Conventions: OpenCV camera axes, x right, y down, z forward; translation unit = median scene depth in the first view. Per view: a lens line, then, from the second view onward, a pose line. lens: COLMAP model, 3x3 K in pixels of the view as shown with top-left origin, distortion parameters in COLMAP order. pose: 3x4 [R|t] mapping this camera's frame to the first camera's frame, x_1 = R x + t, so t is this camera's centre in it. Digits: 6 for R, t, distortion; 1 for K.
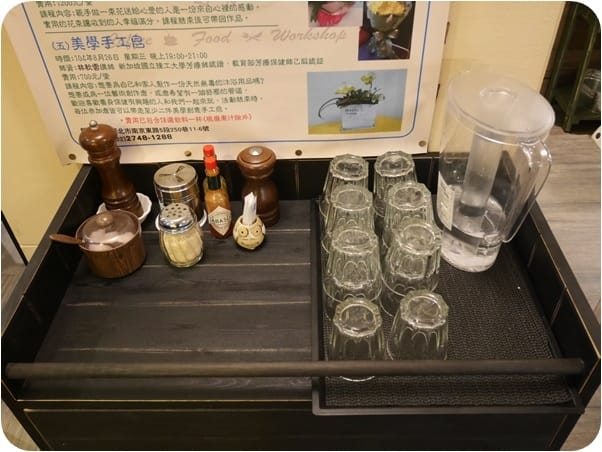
lens RADIAL K [[538.0, 0, 297.1], [0, 538.0, 225.0], [0, 0, 1]] dist [-0.000636, -0.000605]
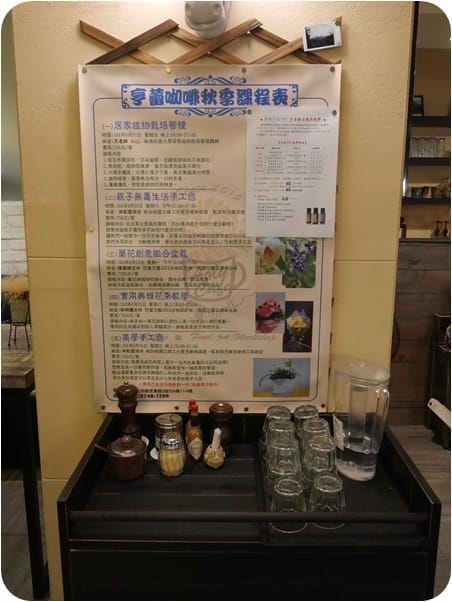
lens RADIAL K [[530.0, 0, 226.8], [0, 530.0, 300.3], [0, 0, 1]] dist [0.013072, 0.007764]
pose [[0.999121, 0.036856, 0.019975, -0.106887], [-0.021647, 0.861641, -0.507057, 0.418915], [-0.035900, 0.506179, 0.861681, -0.561620]]
